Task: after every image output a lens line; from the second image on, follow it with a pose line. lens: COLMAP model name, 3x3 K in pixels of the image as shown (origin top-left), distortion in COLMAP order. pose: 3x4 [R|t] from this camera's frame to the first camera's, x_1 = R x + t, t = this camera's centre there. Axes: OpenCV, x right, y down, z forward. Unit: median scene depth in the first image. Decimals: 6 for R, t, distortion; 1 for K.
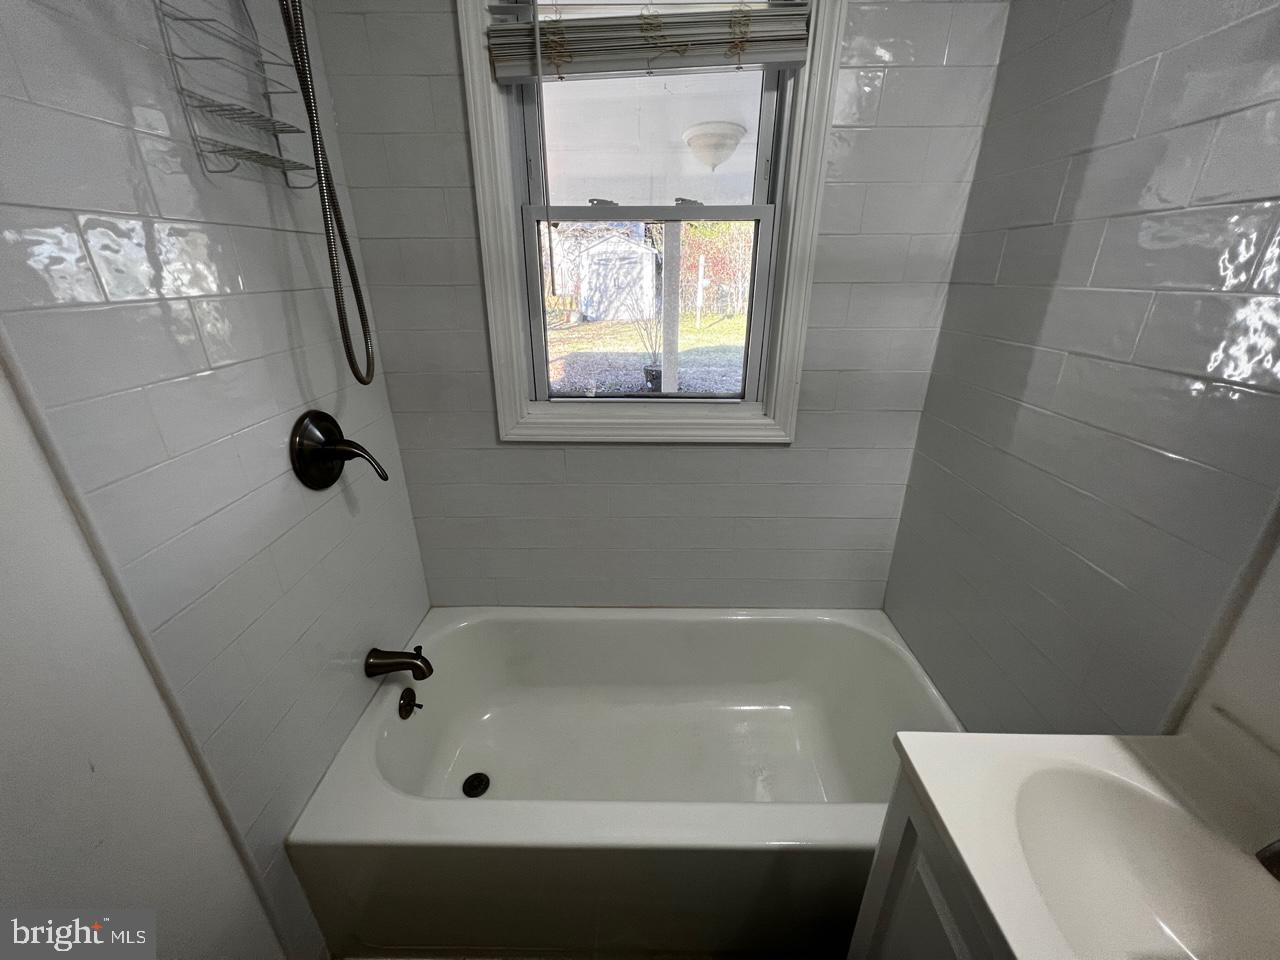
lens RADIAL K [[512.0, 0, 641.0], [0, 512.0, 472.8], [0, 0, 1]] dist [-0.001229, -0.000207]
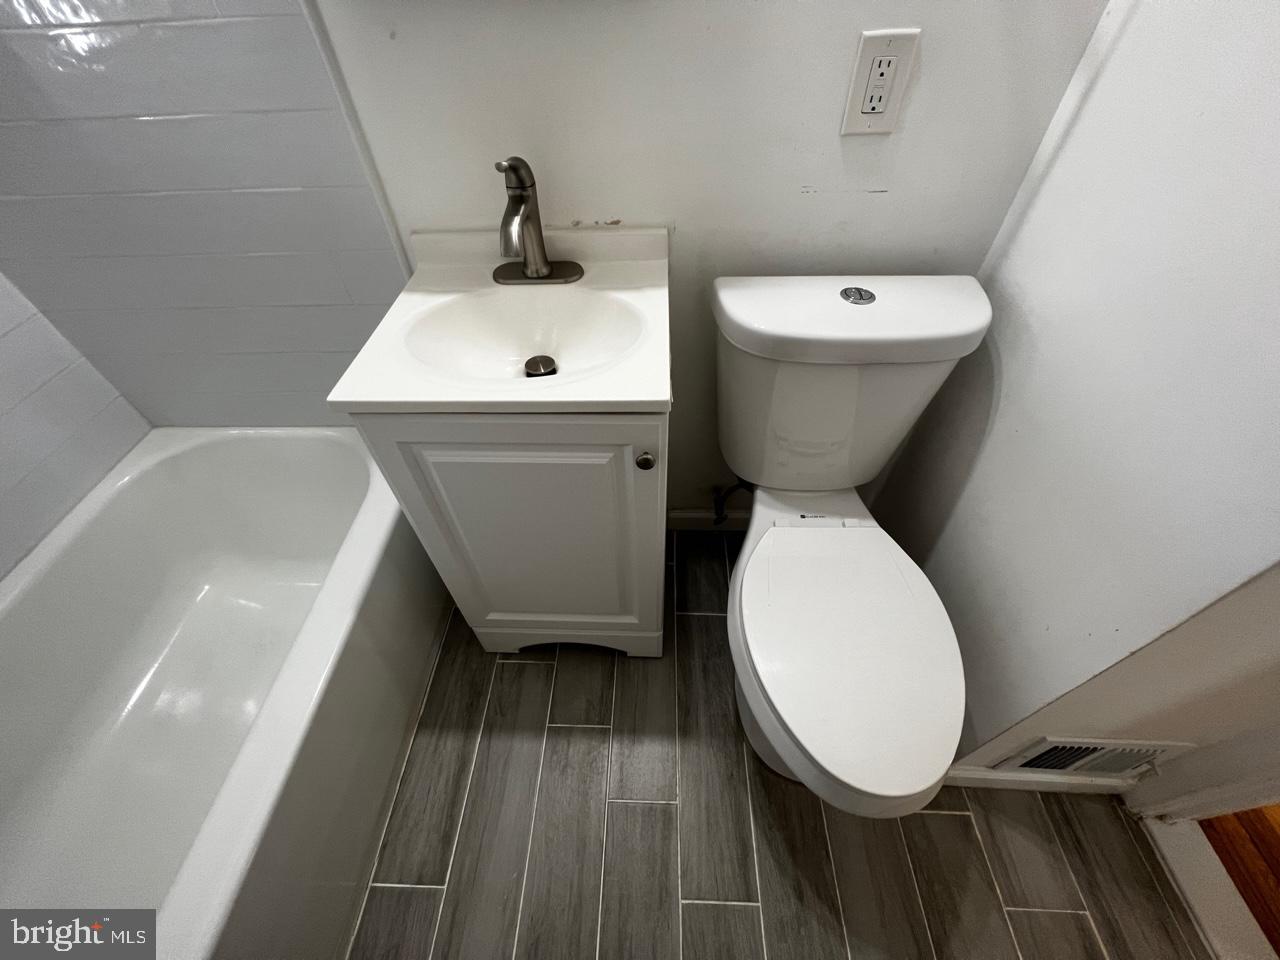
lens RADIAL K [[512.0, 0, 633.0], [0, 512.0, 475.6], [0, 0, 1]] dist [-0.001229, -0.000207]
pose [[0.016212, -0.737462, 0.675194, -0.141409], [0.399216, 0.623897, 0.671848, 0.096529], [-0.916714, 0.258656, 0.304521, 0.112069]]
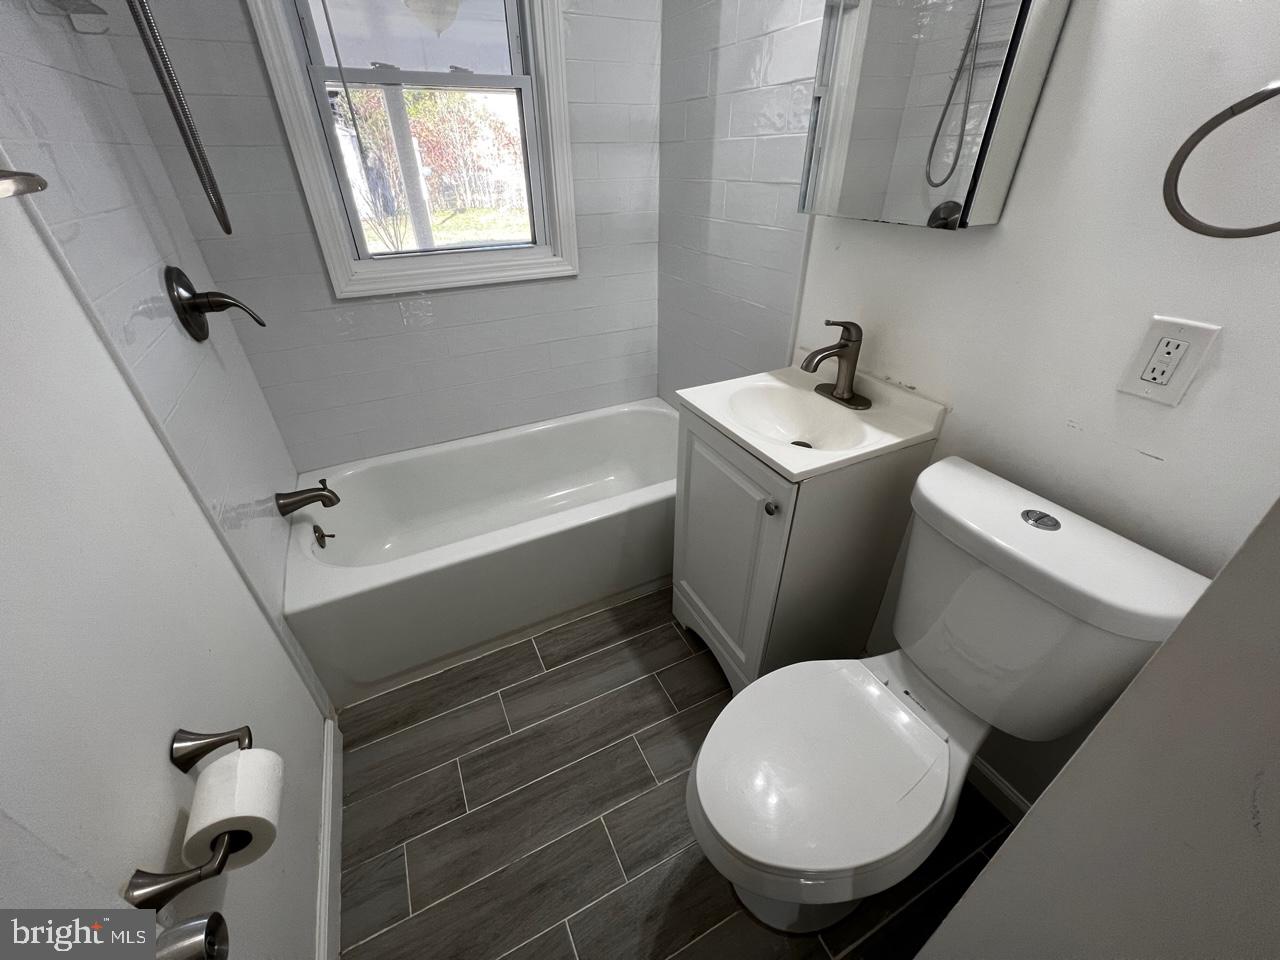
lens RADIAL K [[512.0, 0, 641.5], [0, 512.0, 476.6], [0, 0, 1]] dist [-0.001229, -0.000207]
pose [[0.885076, -0.254073, 0.389983, -0.239022], [0.181280, 0.959879, 0.213939, 0.211108], [-0.428692, -0.118656, 0.895625, -0.377225]]
